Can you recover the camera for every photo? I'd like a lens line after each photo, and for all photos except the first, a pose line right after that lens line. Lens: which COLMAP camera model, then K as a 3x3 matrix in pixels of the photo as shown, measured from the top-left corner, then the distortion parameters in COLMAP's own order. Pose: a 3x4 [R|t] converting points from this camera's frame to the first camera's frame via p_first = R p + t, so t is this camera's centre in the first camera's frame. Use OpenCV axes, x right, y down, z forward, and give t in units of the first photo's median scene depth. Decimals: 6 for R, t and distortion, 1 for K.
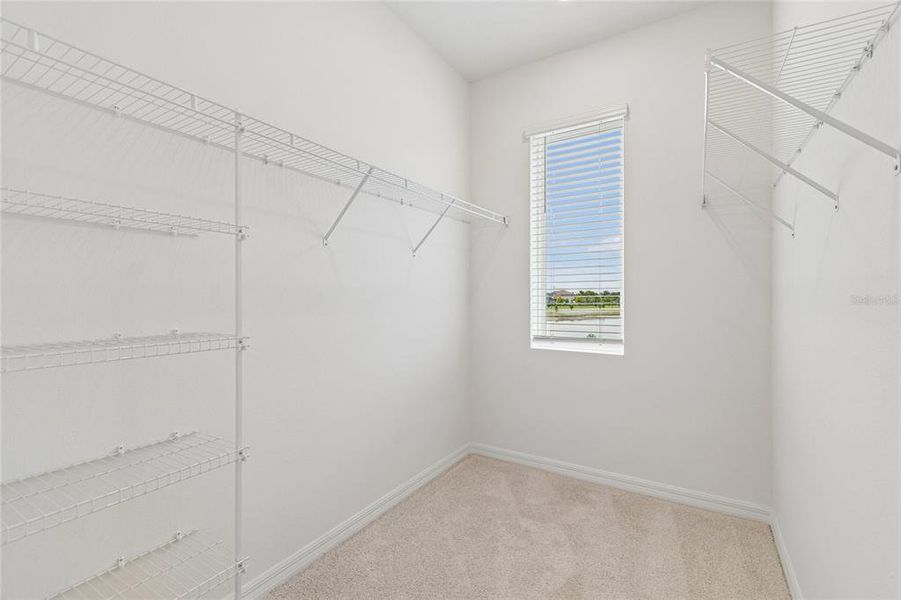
lens RADIAL K [[404.8, 0, 450.3], [0, 404.8, 299.5], [0, 0, 1]] dist [0.004286, 0.000442]
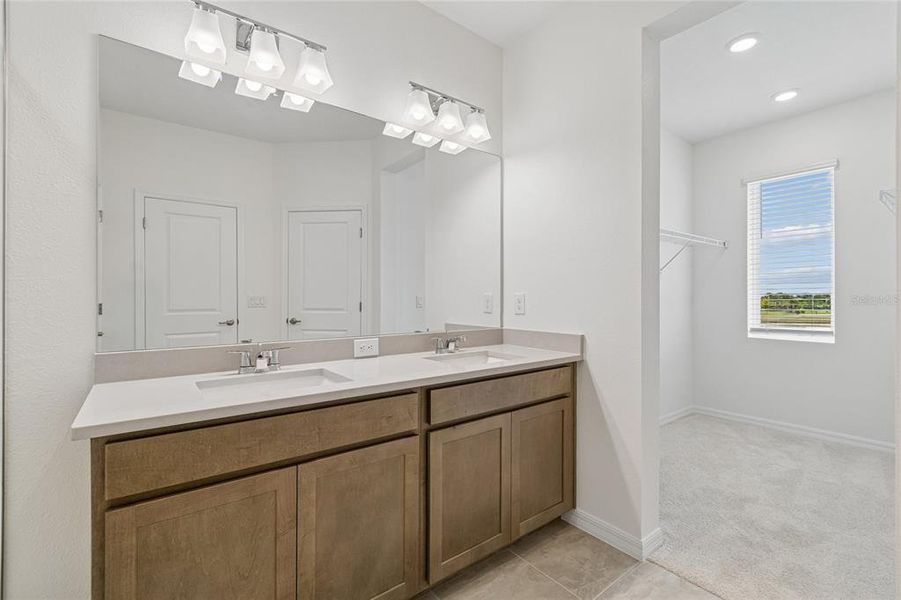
lens RADIAL K [[404.8, 0, 450.7], [0, 404.8, 304.0], [0, 0, 1]] dist [0.004286, 0.000442]
pose [[0.938462, -0.001594, -0.345379, -0.275514], [0.001765, 0.999998, 0.000180, 0.005535], [0.345378, -0.000778, 0.938463, -0.645944]]
